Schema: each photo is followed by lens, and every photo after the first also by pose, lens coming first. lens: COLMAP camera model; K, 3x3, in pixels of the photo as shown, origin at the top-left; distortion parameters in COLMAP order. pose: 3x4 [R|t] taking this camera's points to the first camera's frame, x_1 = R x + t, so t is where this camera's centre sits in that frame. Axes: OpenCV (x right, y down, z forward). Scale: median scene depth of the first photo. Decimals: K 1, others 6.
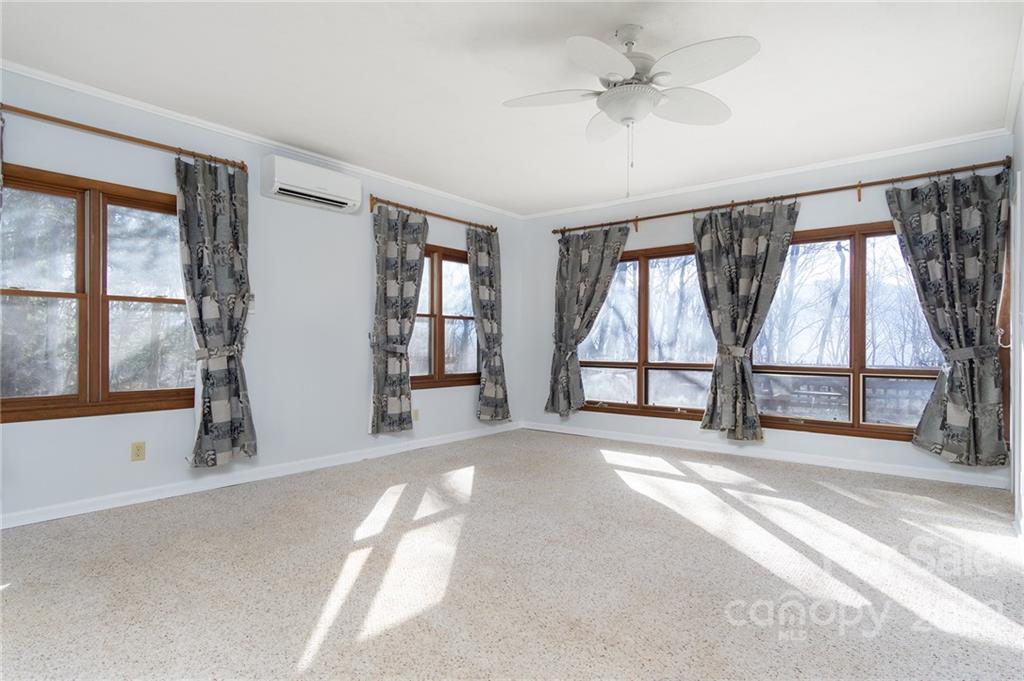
lens RADIAL K [[543.6, 0, 527.4], [0, 543.6, 339.9], [0, 0, 1]] dist [0.006313, 0.001123]
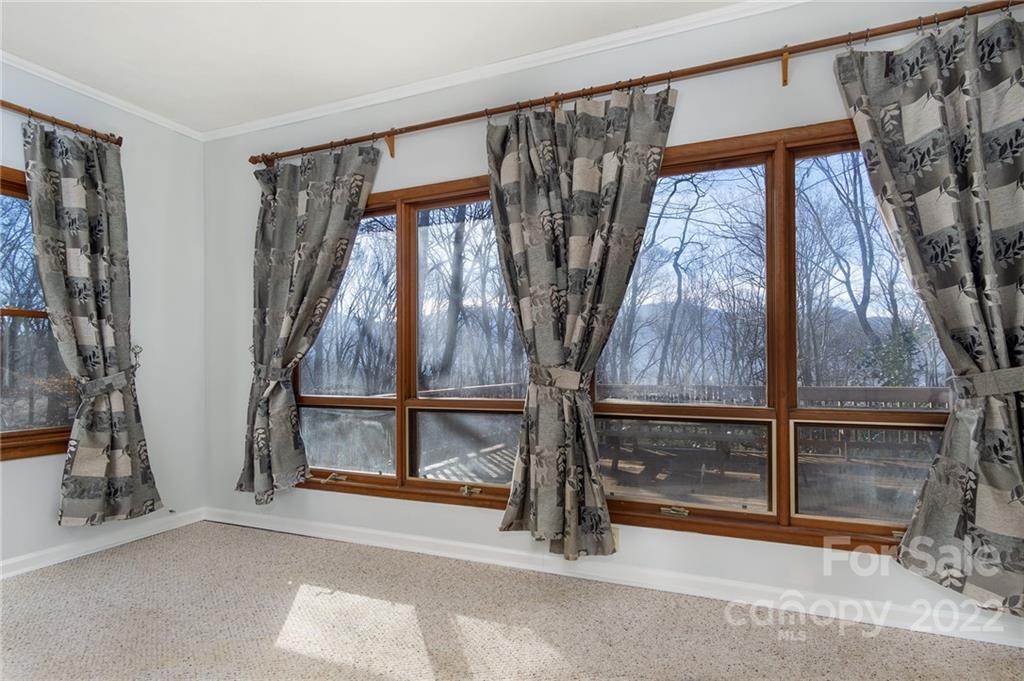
lens RADIAL K [[543.6, 0, 513.6], [0, 543.6, 347.6], [0, 0, 1]] dist [0.006313, 0.001123]
pose [[0.971659, -0.003021, 0.236368, 0.212828], [0.007749, 0.999788, -0.019076, 0.001594], [-0.236260, 0.020367, 0.971476, 0.506277]]
